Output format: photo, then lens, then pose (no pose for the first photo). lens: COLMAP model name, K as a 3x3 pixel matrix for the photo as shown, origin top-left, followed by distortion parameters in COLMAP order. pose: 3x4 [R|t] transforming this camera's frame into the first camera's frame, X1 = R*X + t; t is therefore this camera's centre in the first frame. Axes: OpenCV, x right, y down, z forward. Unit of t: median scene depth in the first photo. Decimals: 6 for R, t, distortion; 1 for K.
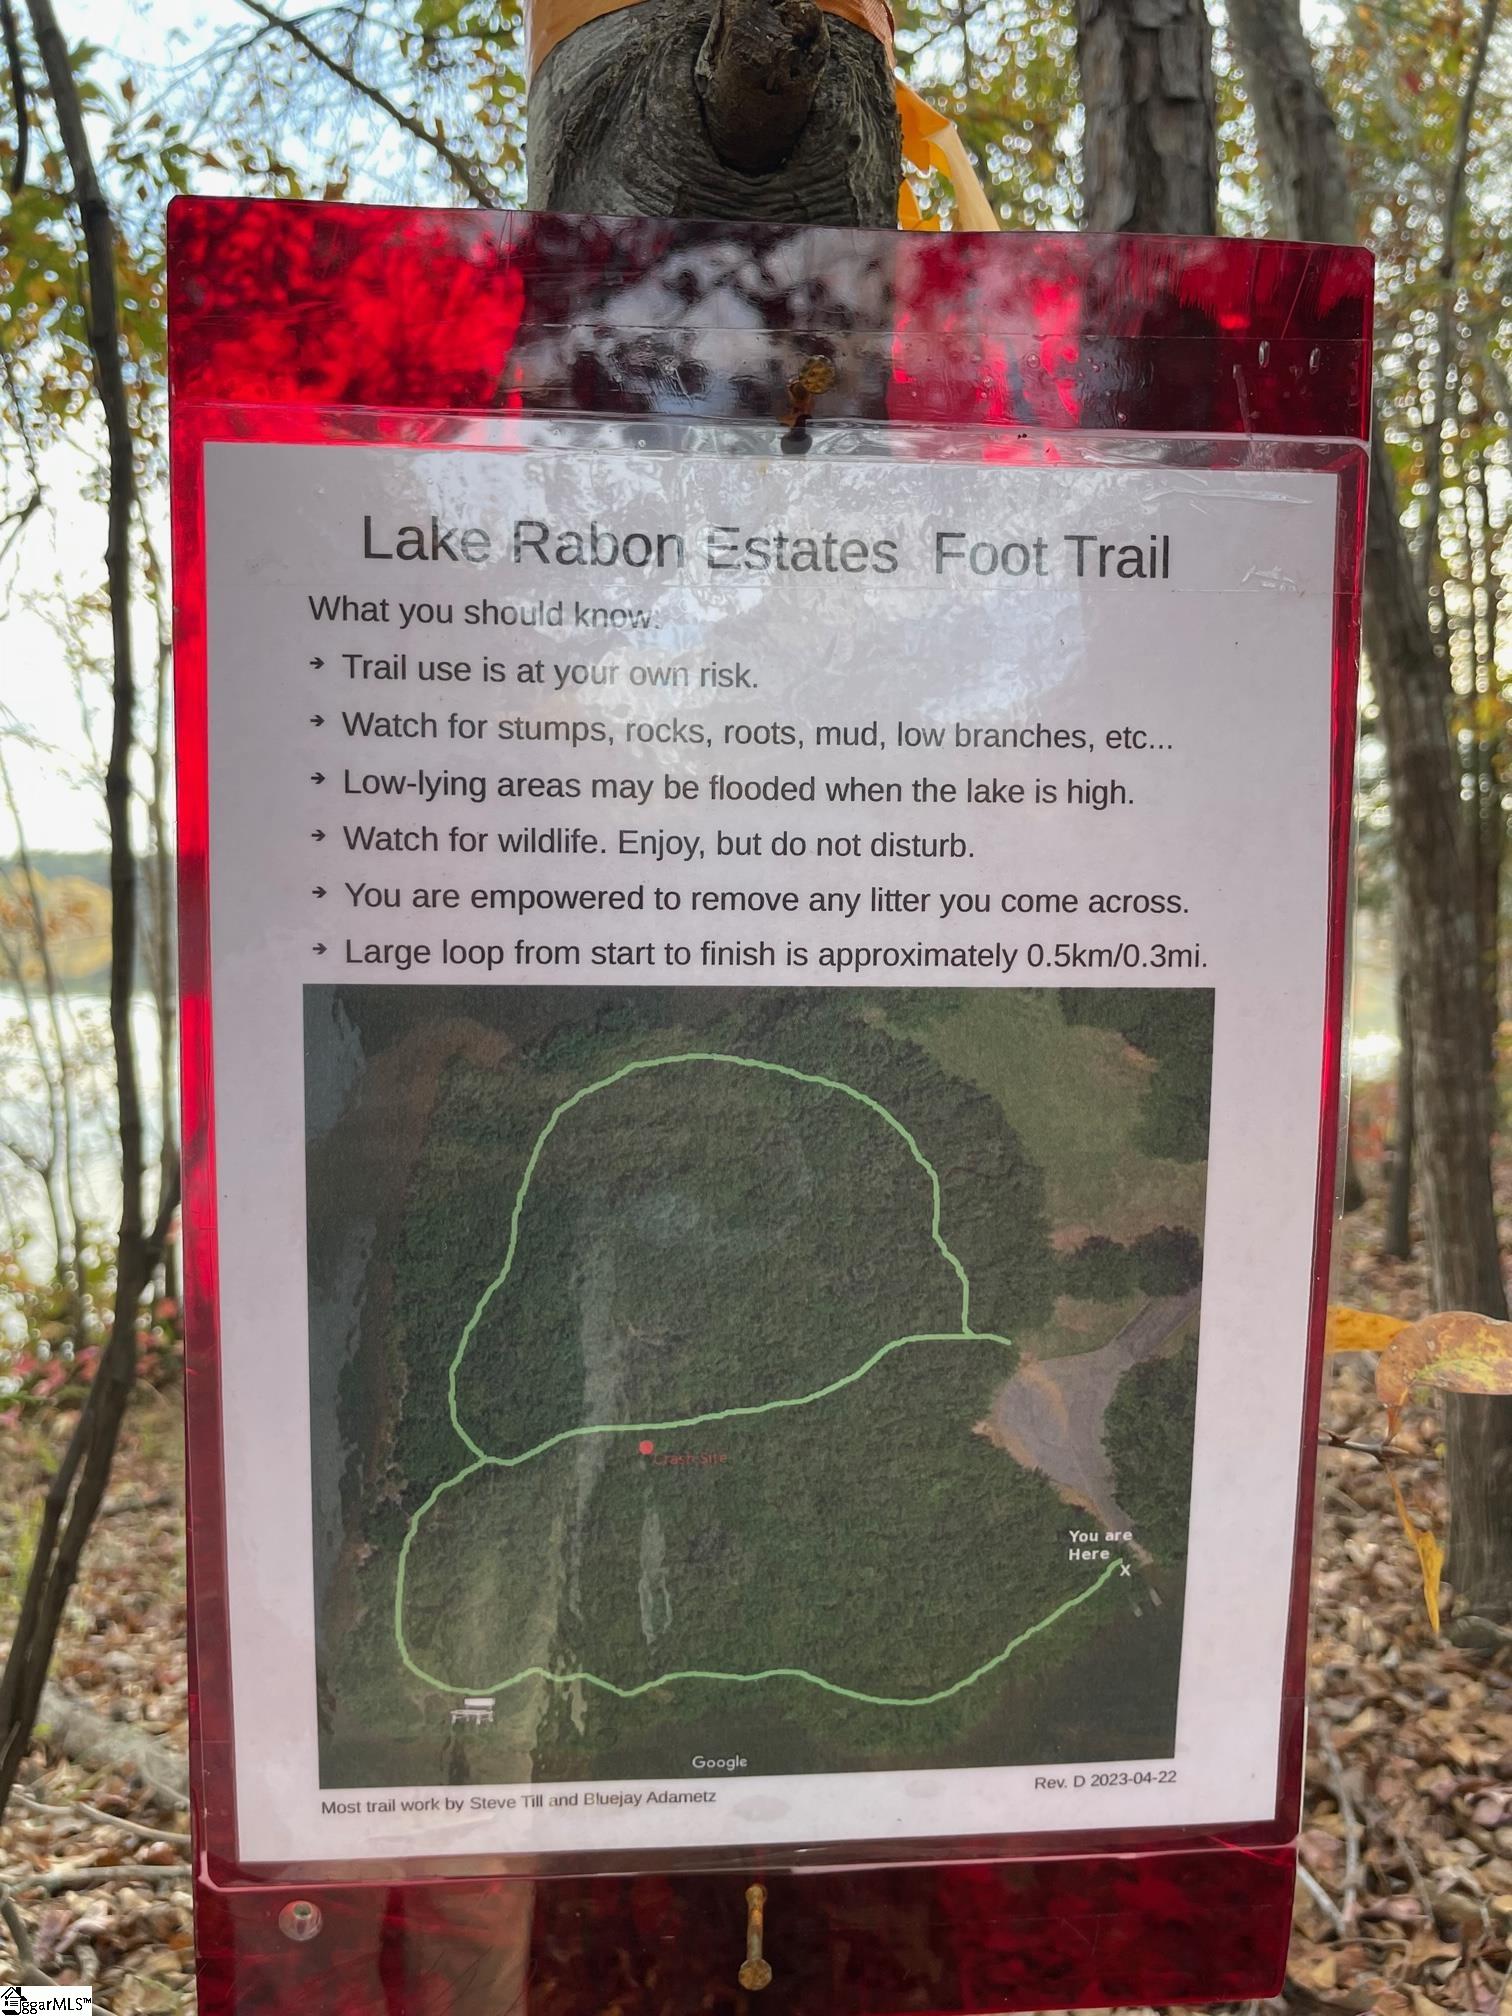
lens RADIAL K [[1517.5, 0, 755.0], [0, 1517.5, 1006.7], [0, 0, 1]] dist [-0.005891, -0.026001]
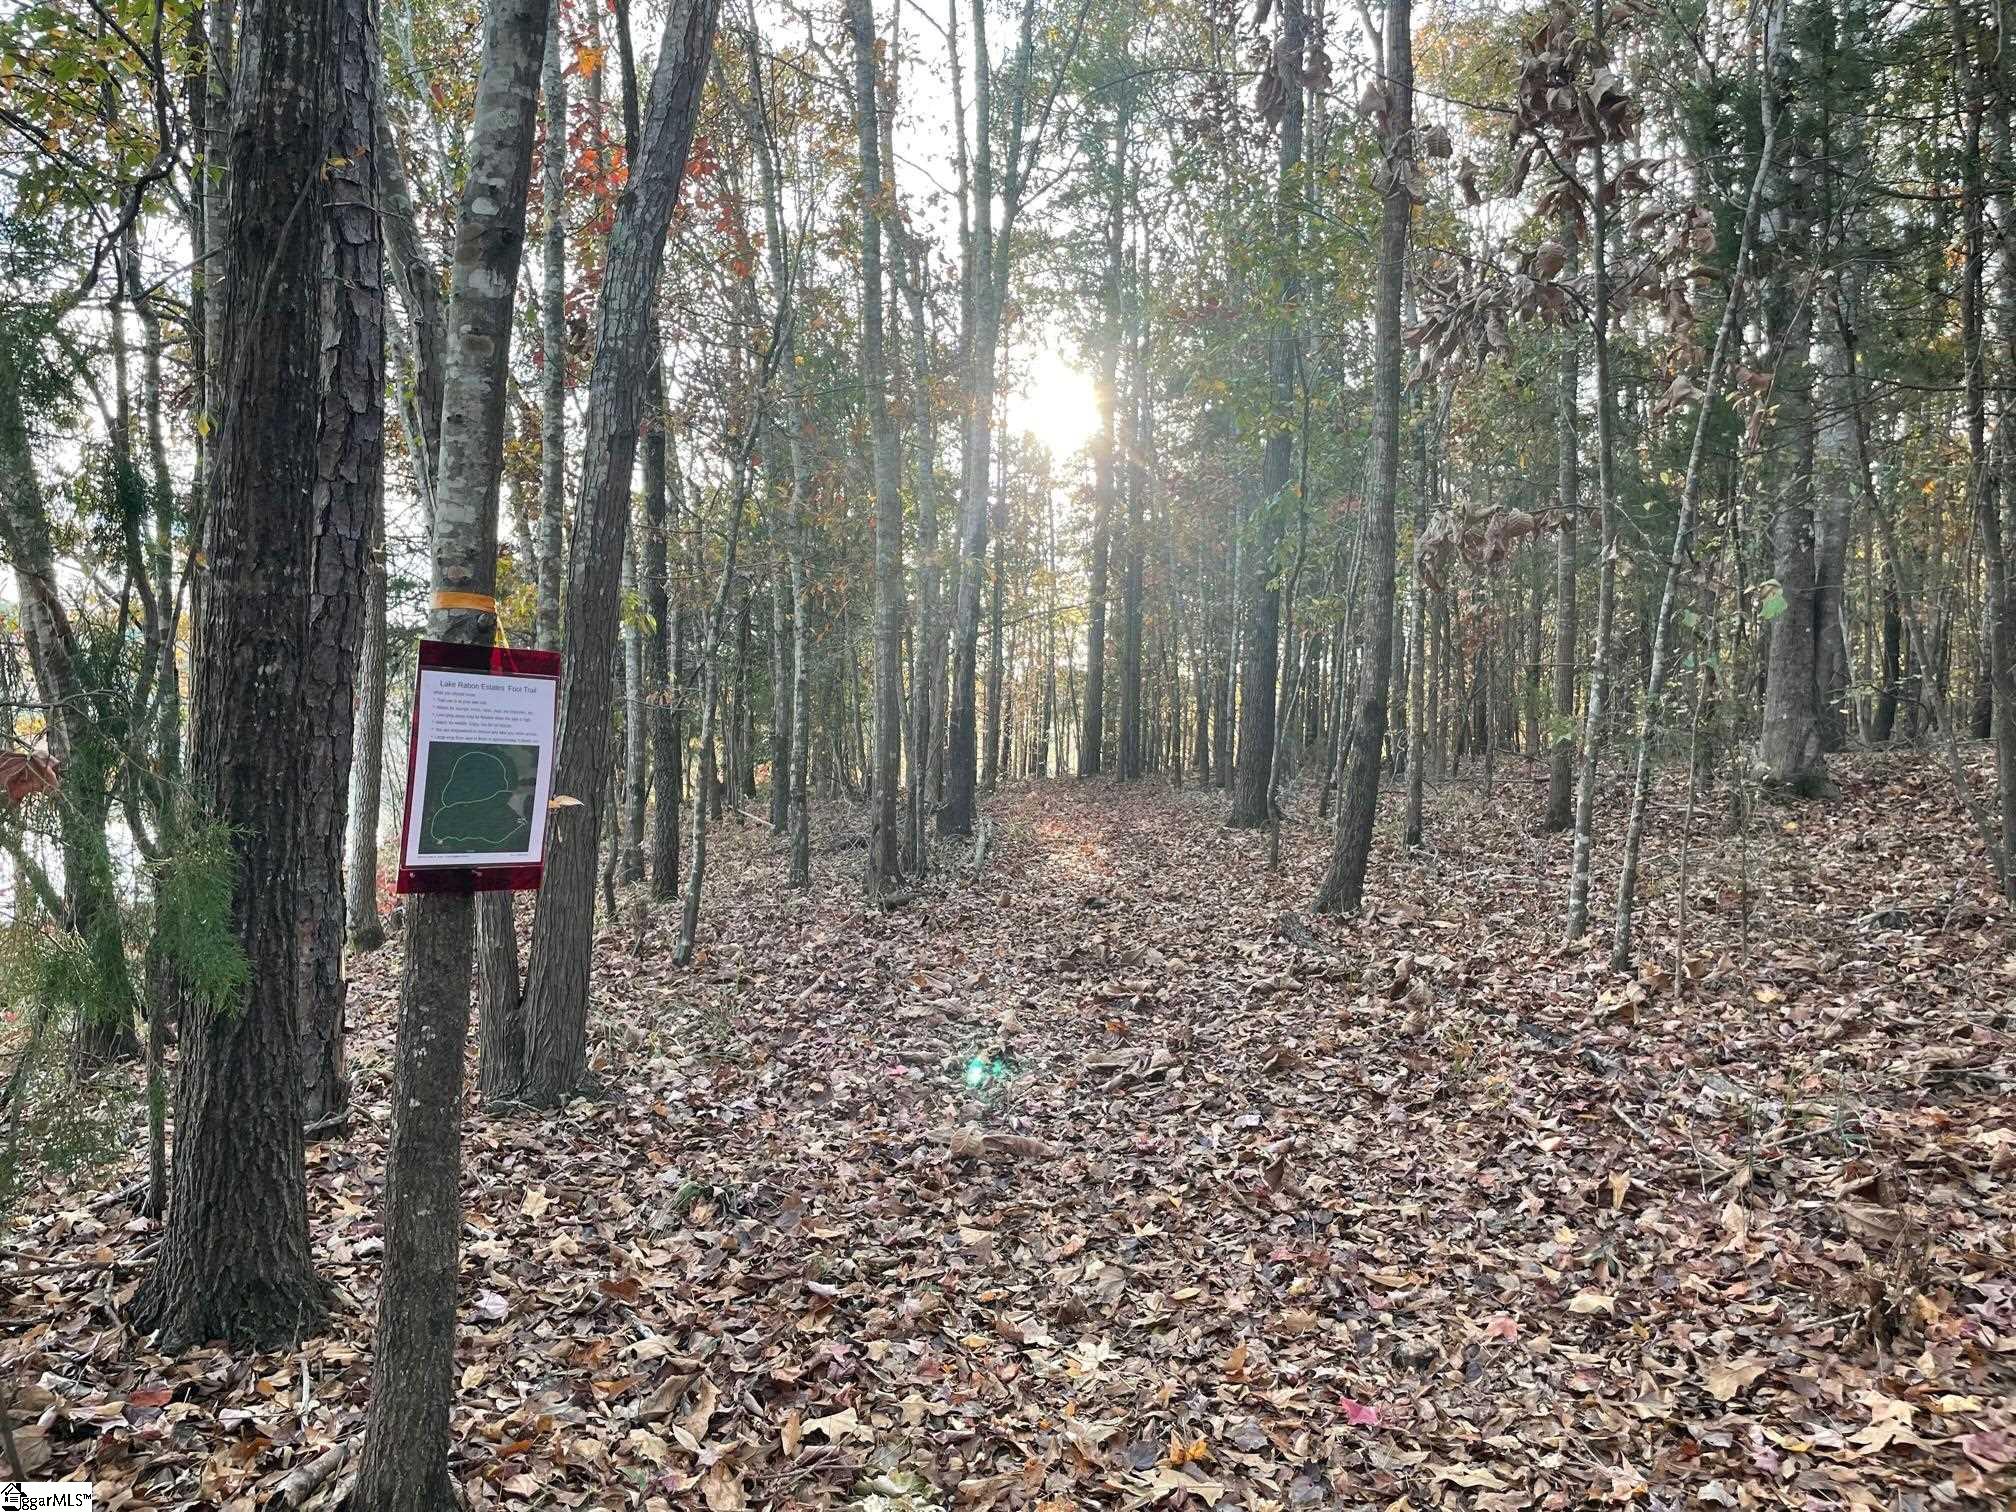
lens RADIAL K [[1517.5, 0, 1007.5], [0, 1517.5, 757.2], [0, 0, 1]] dist [-0.005891, -0.026001]
pose [[0.691501, 0.014801, 0.722224, -3.533334], [-0.014807, 0.999870, -0.006313, 0.059035], [-0.722223, -0.006328, 0.691631, -5.910750]]
